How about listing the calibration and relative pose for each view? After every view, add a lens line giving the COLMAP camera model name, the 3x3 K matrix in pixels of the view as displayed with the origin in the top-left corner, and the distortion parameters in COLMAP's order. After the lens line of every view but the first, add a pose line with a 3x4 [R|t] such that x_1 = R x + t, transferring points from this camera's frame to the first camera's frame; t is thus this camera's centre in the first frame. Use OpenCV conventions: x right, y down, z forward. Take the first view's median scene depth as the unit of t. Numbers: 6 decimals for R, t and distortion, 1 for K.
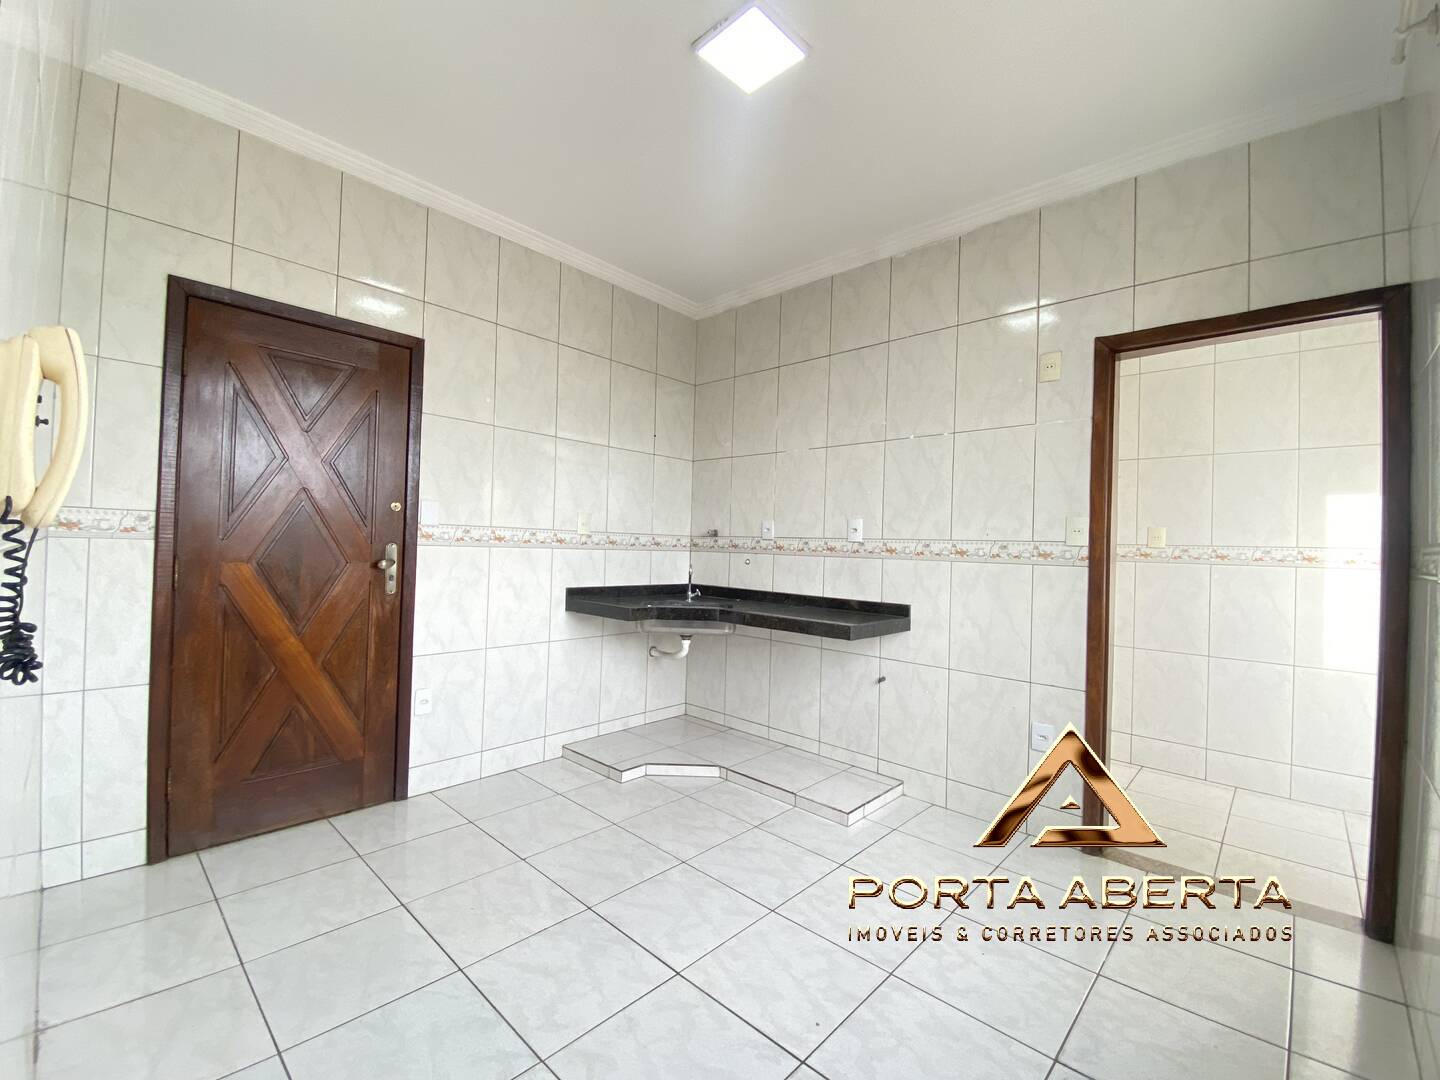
lens RADIAL K [[619.1, 0, 732.0], [0, 619.1, 546.0], [0, 0, 1]] dist [-0.005241, -0.008091]
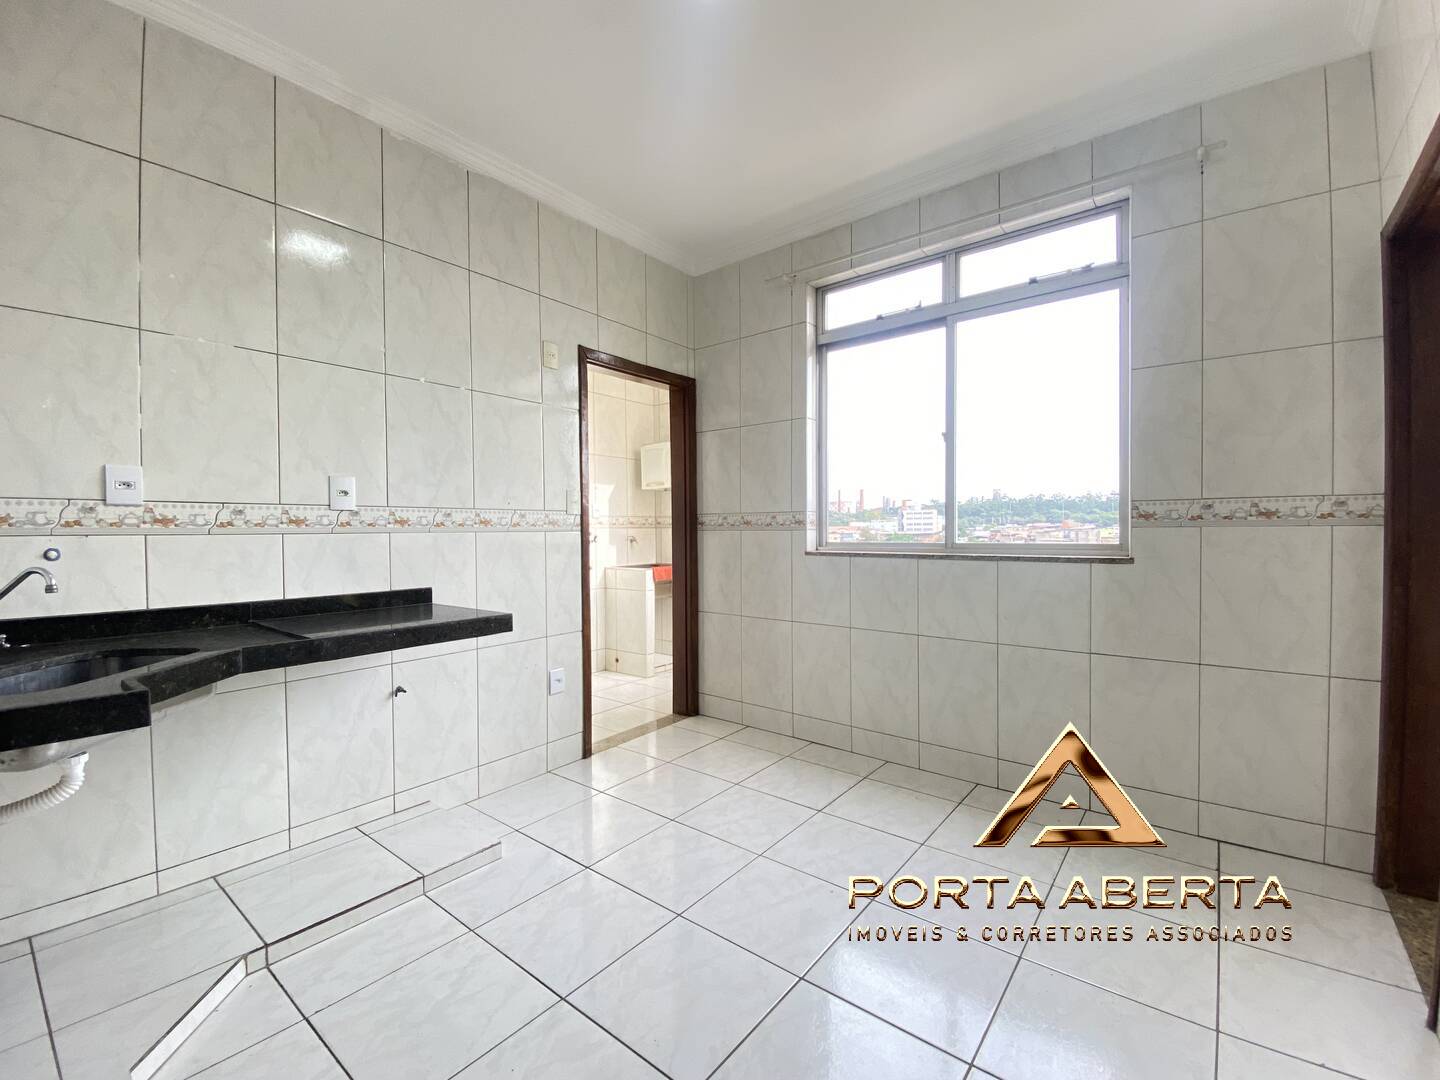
lens RADIAL K [[619.1, 0, 718.8], [0, 619.1, 537.4], [0, 0, 1]] dist [-0.005241, -0.008091]
pose [[-0.089937, -0.049763, 0.994704, -0.566803], [-0.005706, 0.998760, 0.049450, -0.013866], [-0.995931, -0.001228, -0.090109, 0.699443]]
